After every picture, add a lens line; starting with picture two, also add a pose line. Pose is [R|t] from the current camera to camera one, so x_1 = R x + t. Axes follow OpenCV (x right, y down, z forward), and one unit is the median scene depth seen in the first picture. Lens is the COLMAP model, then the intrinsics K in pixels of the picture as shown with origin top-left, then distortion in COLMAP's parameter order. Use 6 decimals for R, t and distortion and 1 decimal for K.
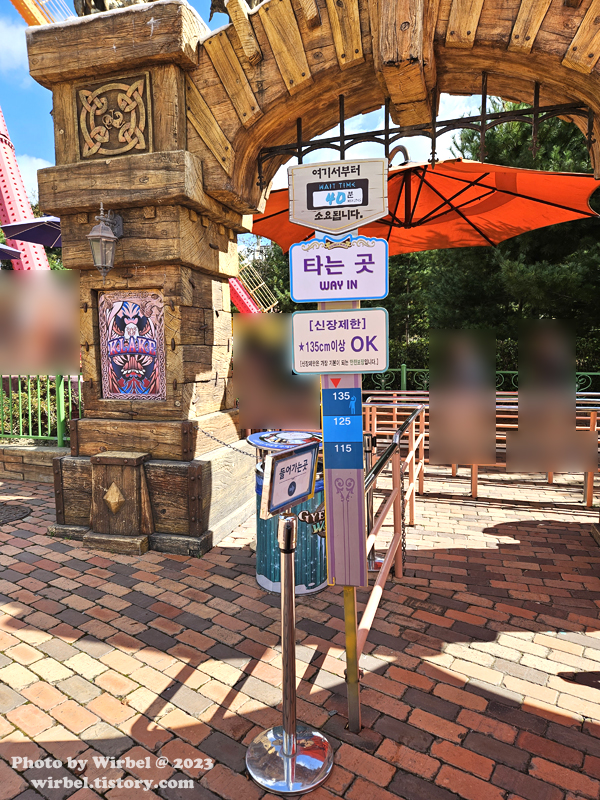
lens RADIAL K [[536.1, 0, 300.0], [0, 536.1, 400.0], [0, 0, 1]] dist [0.077940, -0.068030]
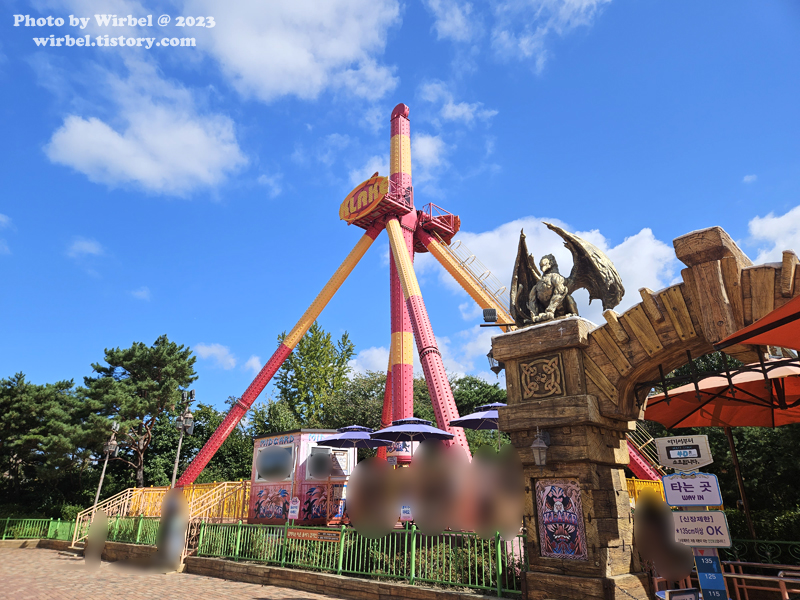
lens RADIAL K [[536.1, 0, 386.1], [0, 536.1, 295.4], [0, 0, 1]] dist [0.077940, -0.068030]
pose [[0.871652, -0.164937, -0.461540, 0.068659], [-0.057450, 0.900803, -0.430411, 0.022807], [0.486747, 0.401683, 0.775711, -0.684111]]
